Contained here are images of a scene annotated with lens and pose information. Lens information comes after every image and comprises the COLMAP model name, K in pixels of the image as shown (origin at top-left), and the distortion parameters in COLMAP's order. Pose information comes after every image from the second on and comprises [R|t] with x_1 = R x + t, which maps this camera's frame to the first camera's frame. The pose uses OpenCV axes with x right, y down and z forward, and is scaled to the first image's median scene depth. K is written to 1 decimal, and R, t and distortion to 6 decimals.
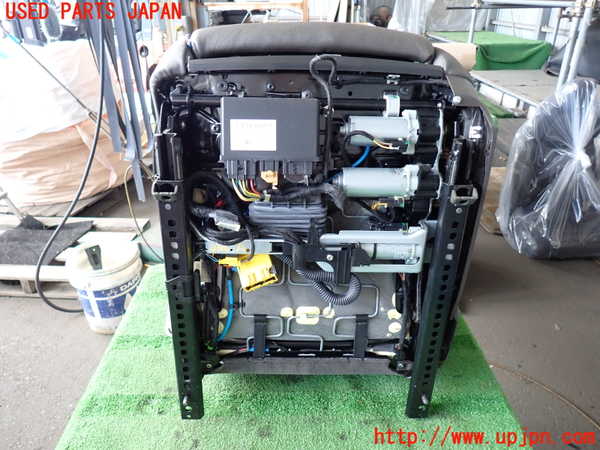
lens RADIAL K [[449.6, 0, 300.0], [0, 449.6, 225.0], [0, 0, 1]] dist [0.009396, -0.000176]
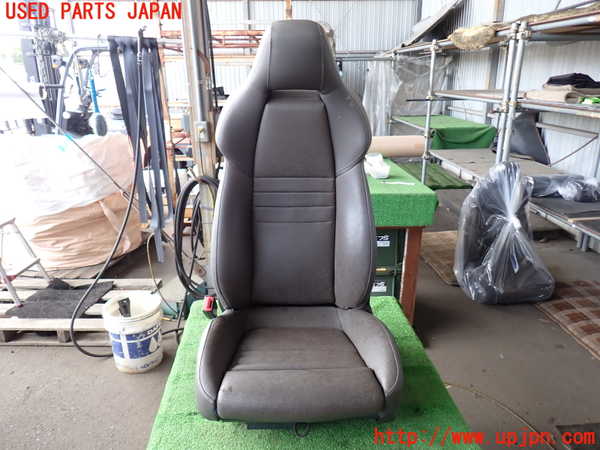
lens RADIAL K [[449.6, 0, 300.0], [0, 449.6, 225.0], [0, 0, 1]] dist [0.009396, -0.000176]
pose [[0.998834, -0.016307, 0.045436, -0.028687], [0.022989, 0.988314, -0.150686, 0.035787], [-0.042448, 0.151555, 0.987537, -0.207399]]
